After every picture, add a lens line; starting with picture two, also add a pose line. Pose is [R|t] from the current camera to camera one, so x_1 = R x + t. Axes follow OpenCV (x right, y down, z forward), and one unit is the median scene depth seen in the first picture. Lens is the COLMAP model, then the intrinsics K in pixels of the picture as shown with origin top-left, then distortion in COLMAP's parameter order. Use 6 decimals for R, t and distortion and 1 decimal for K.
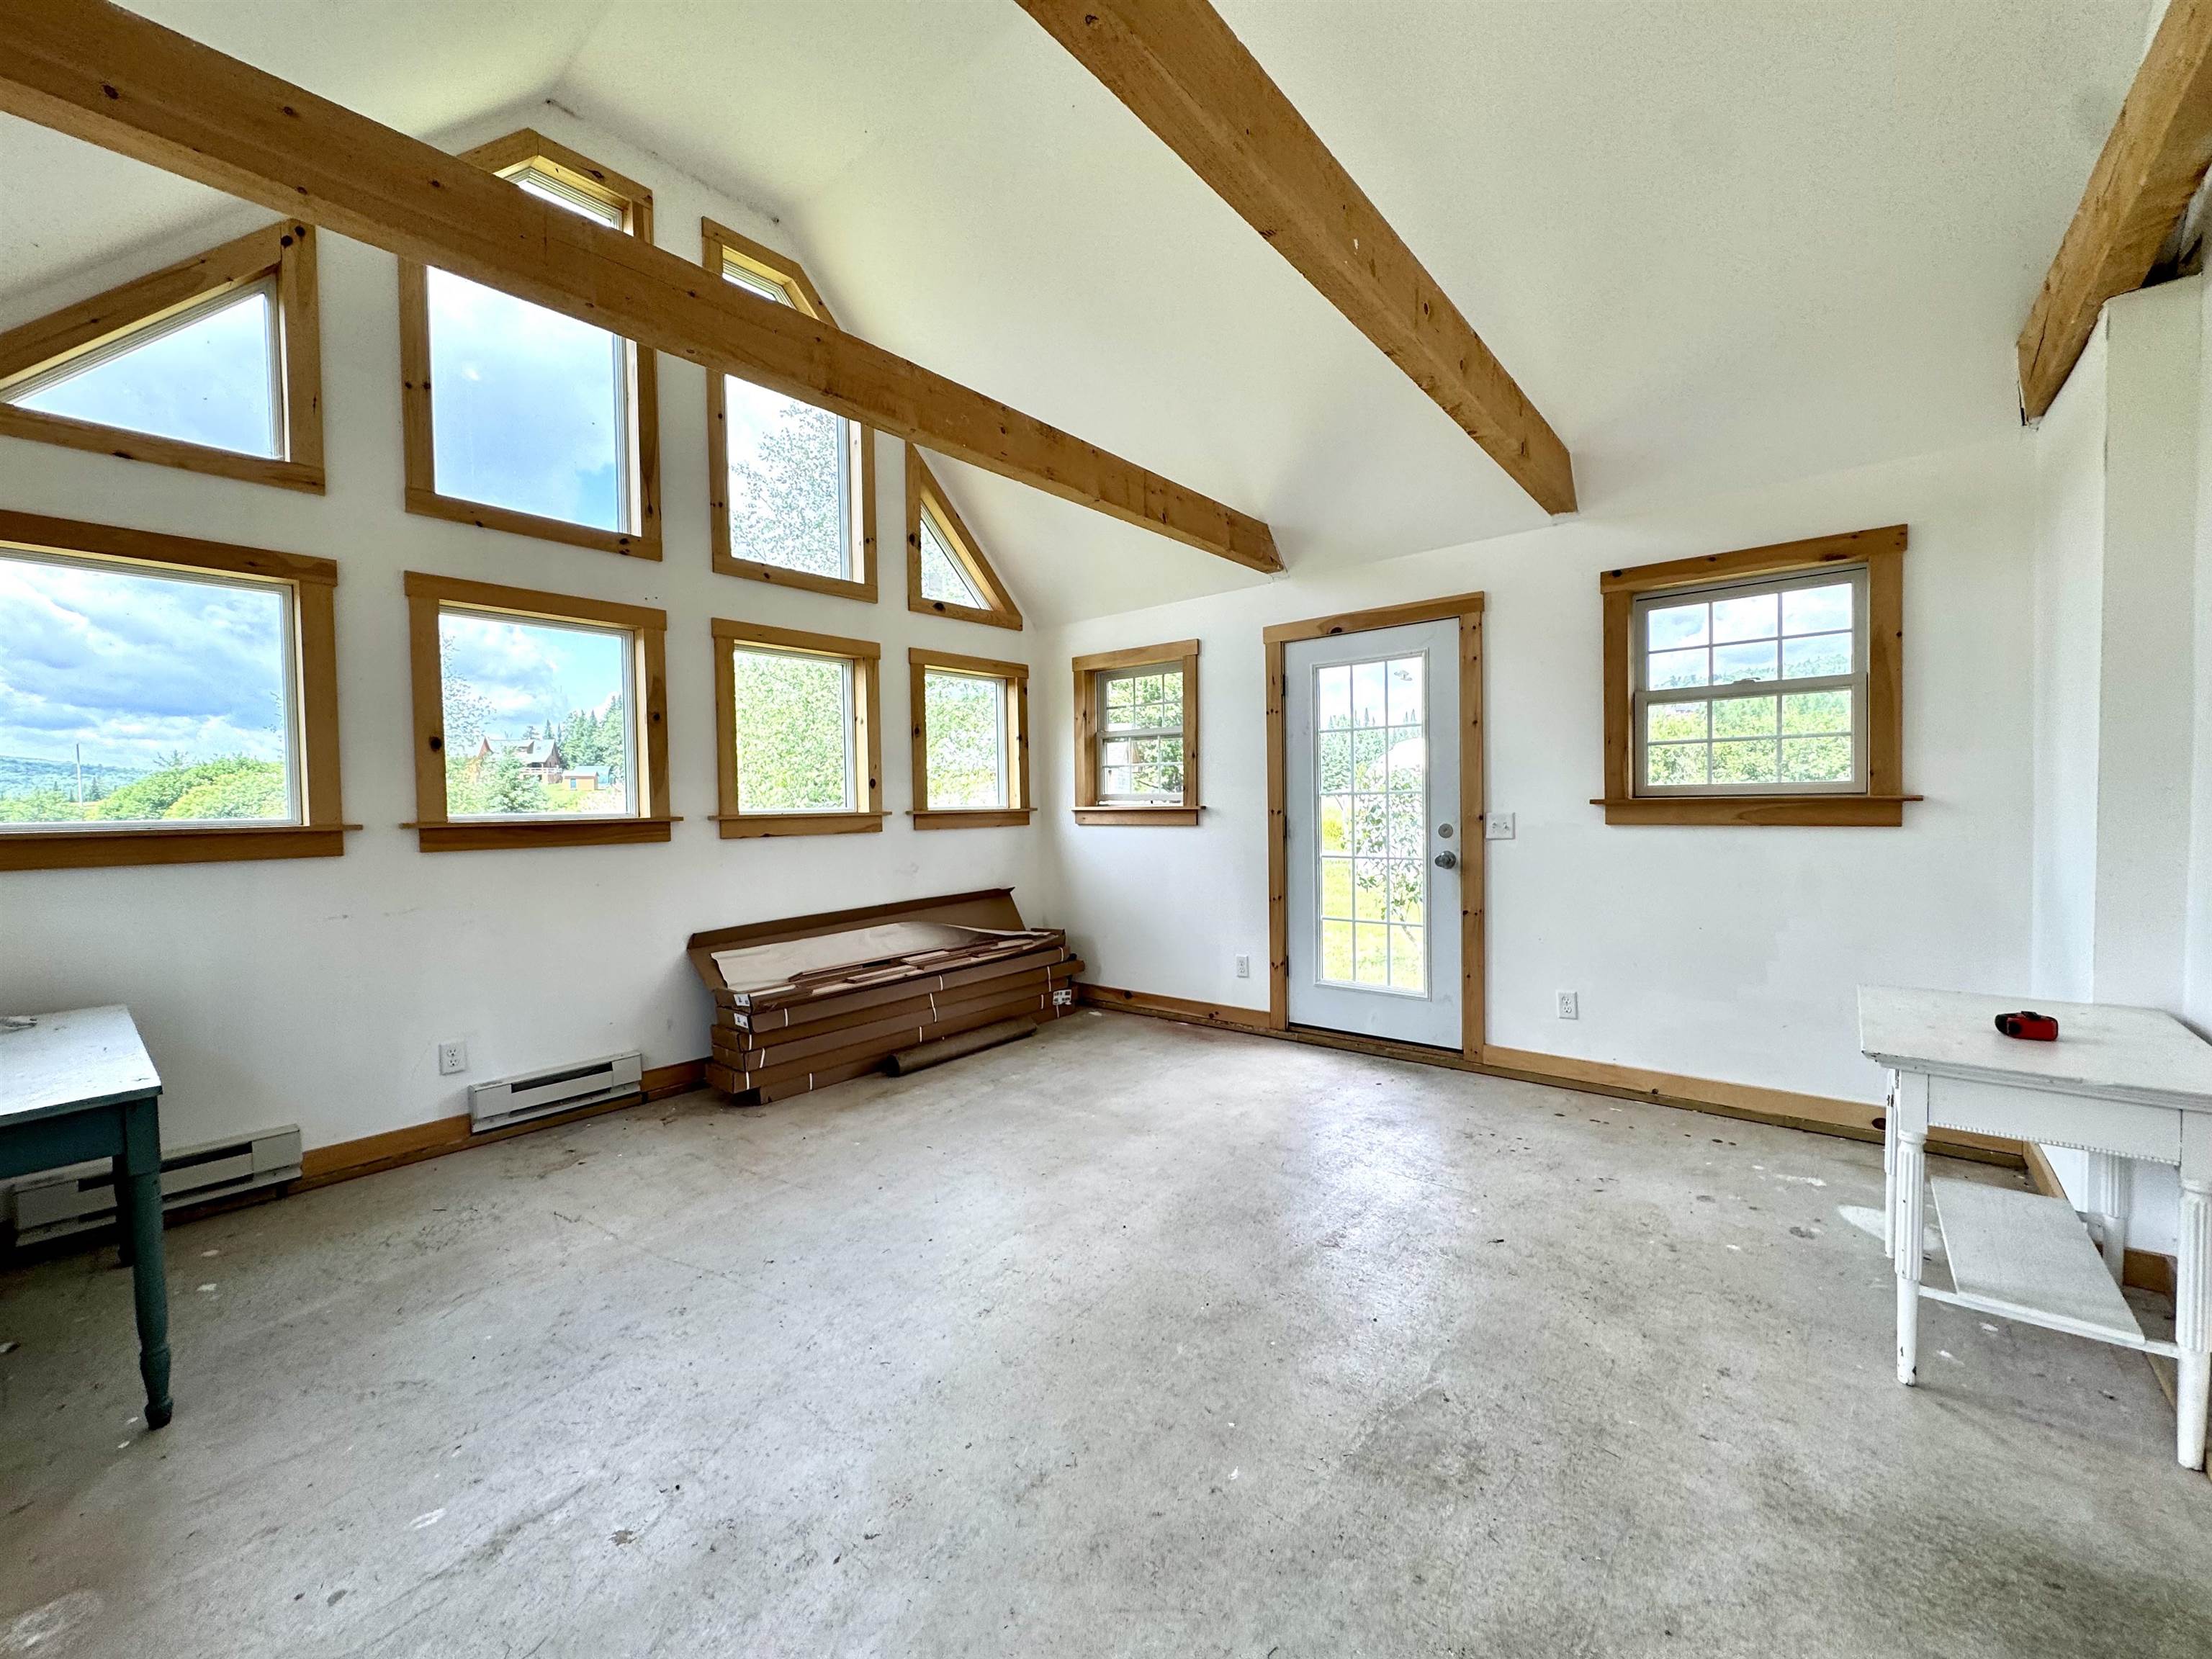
lens RADIAL K [[884.5, 0, 1106.0], [0, 884.5, 829.5], [0, 0, 1]] dist [-0.002377, 0.000311]
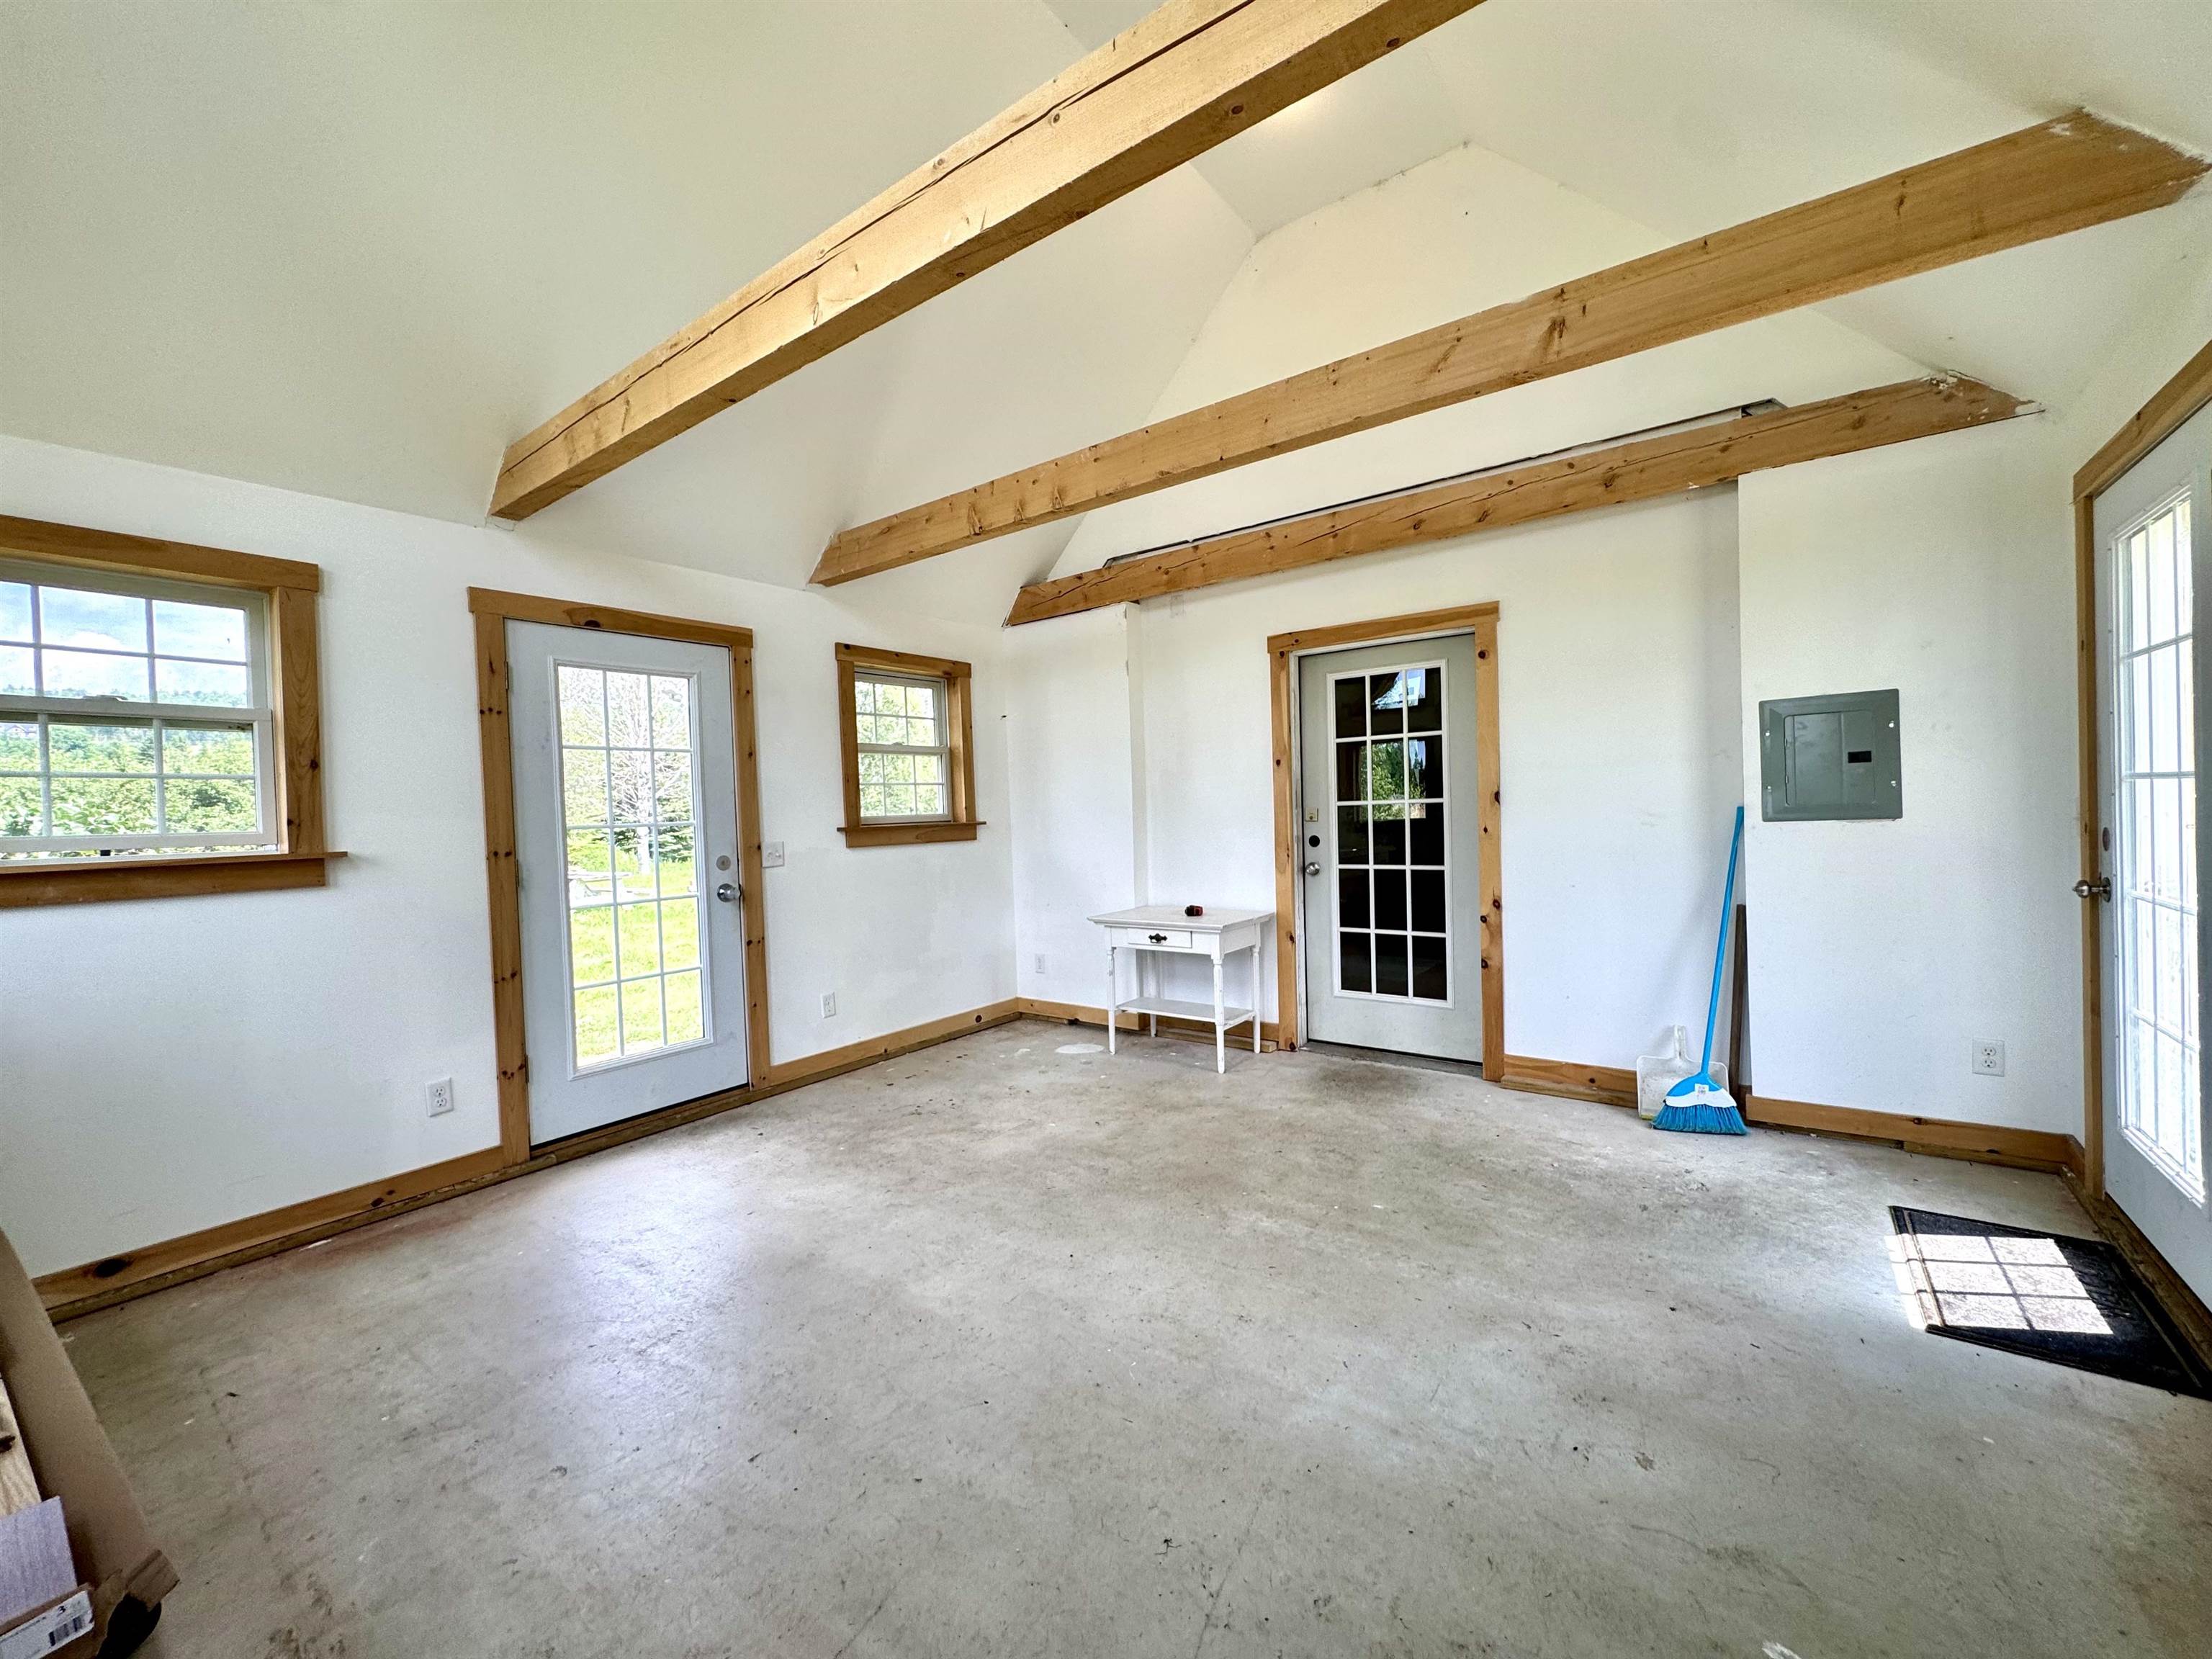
lens RADIAL K [[884.5, 0, 1106.0], [0, 884.5, 829.5], [0, 0, 1]] dist [-0.002377, 0.000311]
pose [[-0.058878, 0.000027, 0.998265, -0.634334], [0.070400, 0.997510, 0.004126, -0.009795], [-0.995780, 0.070521, -0.058733, 0.664502]]
